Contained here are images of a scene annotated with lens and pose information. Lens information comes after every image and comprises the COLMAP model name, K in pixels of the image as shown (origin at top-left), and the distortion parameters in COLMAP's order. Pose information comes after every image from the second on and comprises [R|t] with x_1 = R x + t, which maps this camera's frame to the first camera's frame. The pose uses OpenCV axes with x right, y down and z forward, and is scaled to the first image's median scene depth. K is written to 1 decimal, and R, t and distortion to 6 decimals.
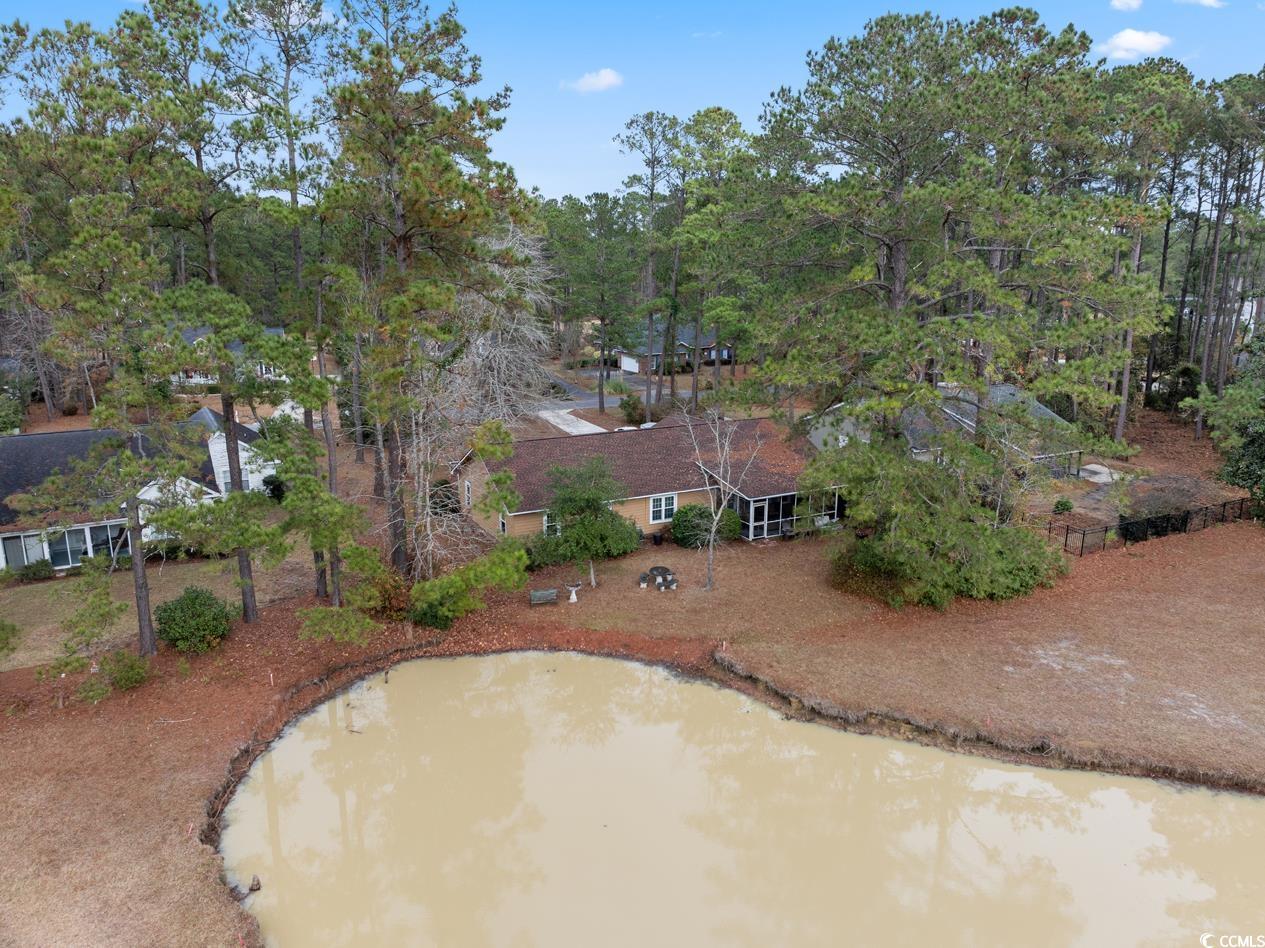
lens RADIAL K [[894.2, 0, 630.6], [0, 894.2, 474.4], [0, 0, 1]] dist [-0.040896, 0.008064]
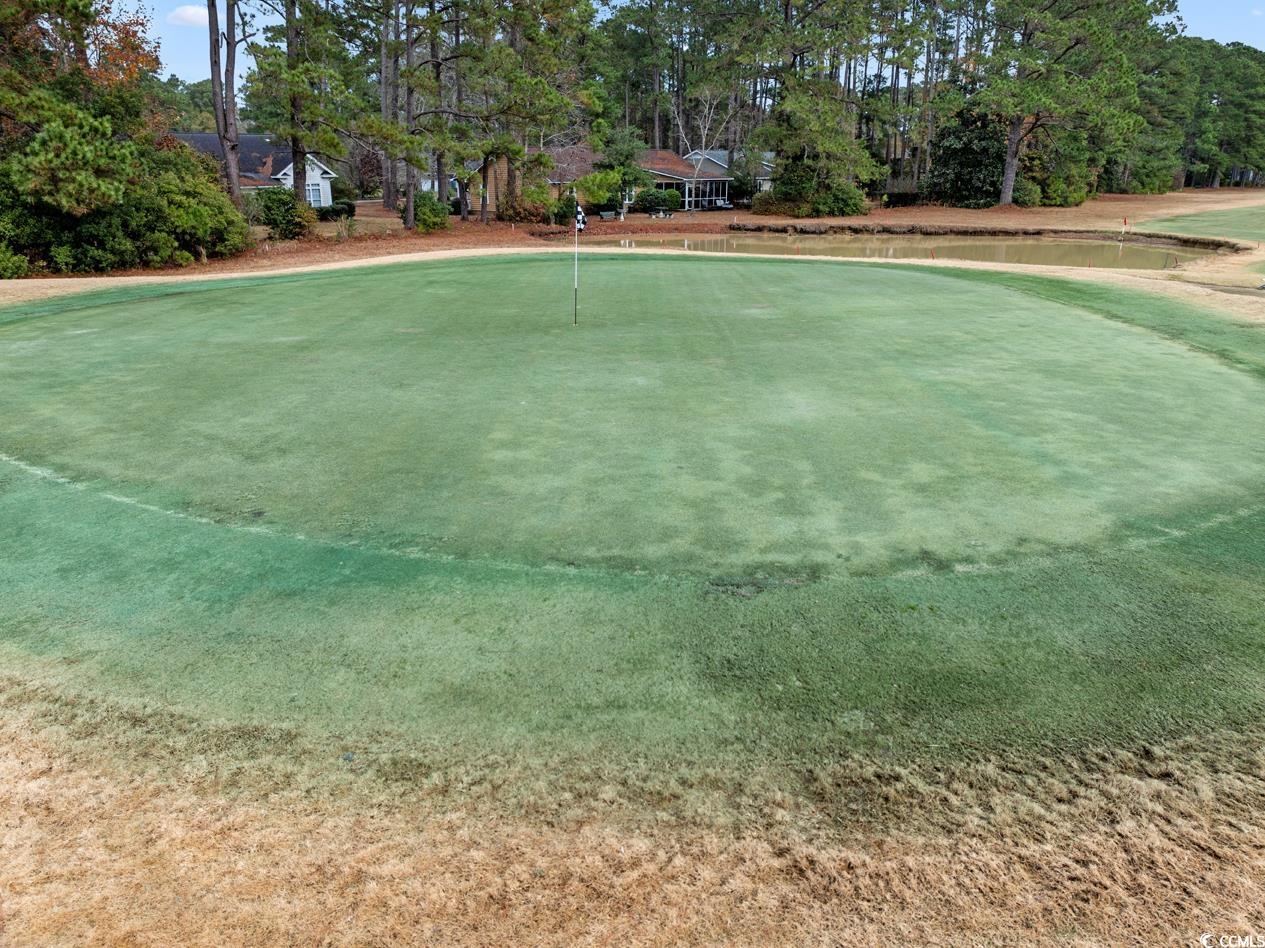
lens RADIAL K [[894.2, 0, 631.7], [0, 894.2, 473.3], [0, 0, 1]] dist [-0.040896, 0.008064]
pose [[0.923243, -0.128768, 0.361997, -0.654434], [0.094500, 0.989328, 0.110906, 0.395414], [-0.372415, -0.068185, 0.925558, -0.484712]]
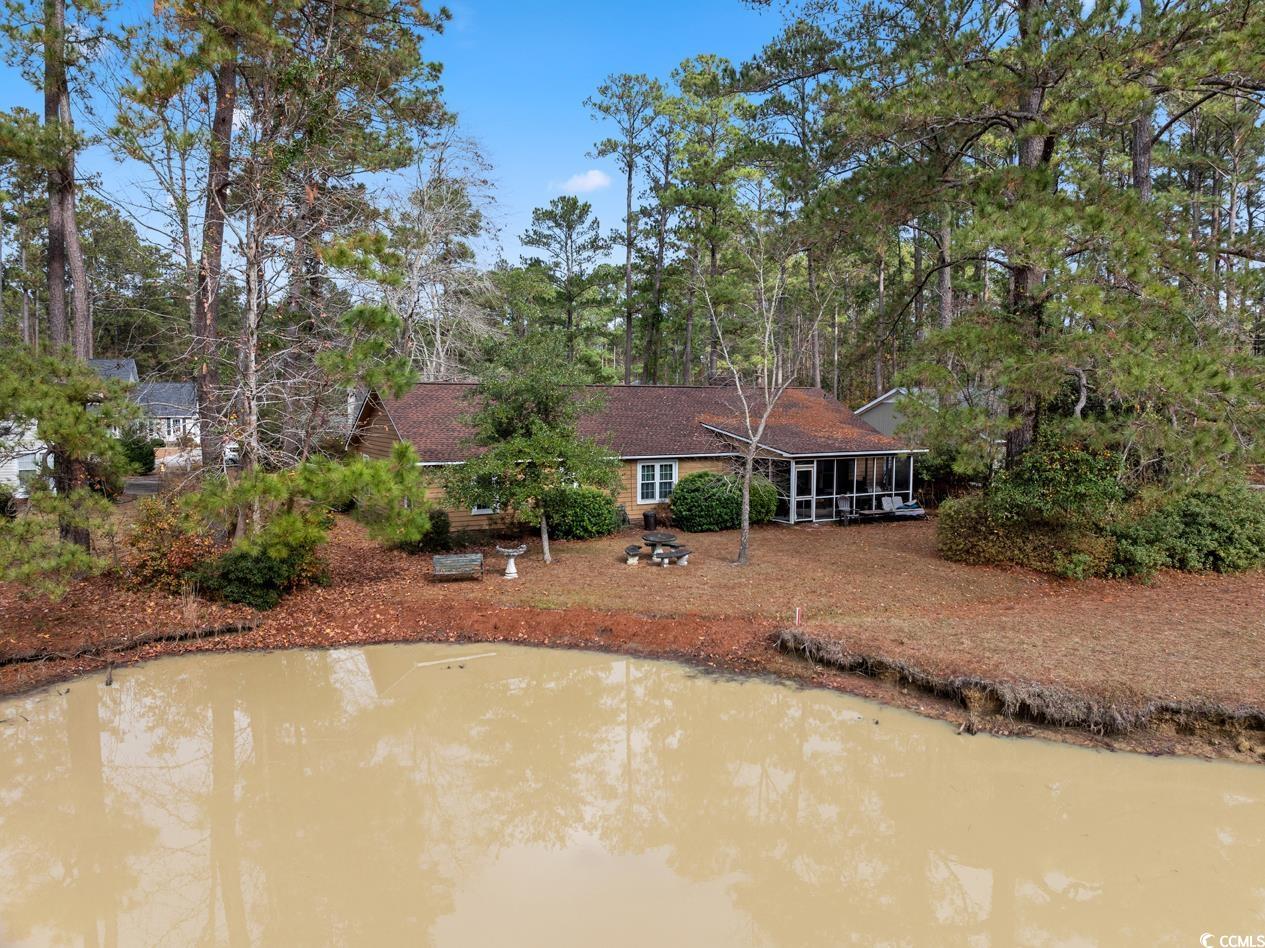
lens RADIAL K [[894.2, 0, 636.9], [0, 894.2, 473.1], [0, 0, 1]] dist [-0.040896, 0.008064]
pose [[0.999150, -0.000270, 0.041219, -0.007045], [0.006750, 0.987552, -0.157146, 0.160148], [-0.040664, 0.157291, 0.986715, 0.407400]]
